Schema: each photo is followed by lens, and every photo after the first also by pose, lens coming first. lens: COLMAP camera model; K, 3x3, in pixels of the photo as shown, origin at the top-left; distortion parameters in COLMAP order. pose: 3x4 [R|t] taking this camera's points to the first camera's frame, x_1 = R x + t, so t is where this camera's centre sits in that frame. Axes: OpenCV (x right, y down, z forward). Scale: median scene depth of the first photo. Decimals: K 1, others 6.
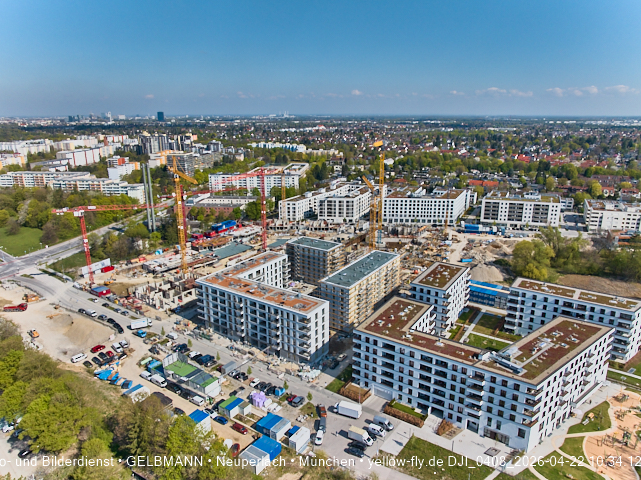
lens RADIAL K [[451.9, 0, 320.5], [0, 451.9, 240.0], [0, 0, 1]] dist [-0.022032, 0.004373]
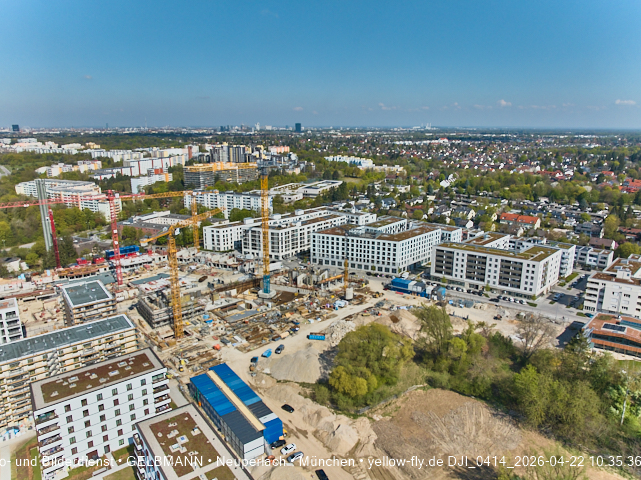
lens RADIAL K [[451.9, 0, 320.5], [0, 451.9, 240.0], [0, 0, 1]] dist [-0.022032, 0.004373]
pose [[0.950154, 0.080763, -0.301140, 0.412996], [-0.088125, 0.996050, -0.010922, -0.076296], [0.299068, 0.036915, 0.953517, 0.258027]]
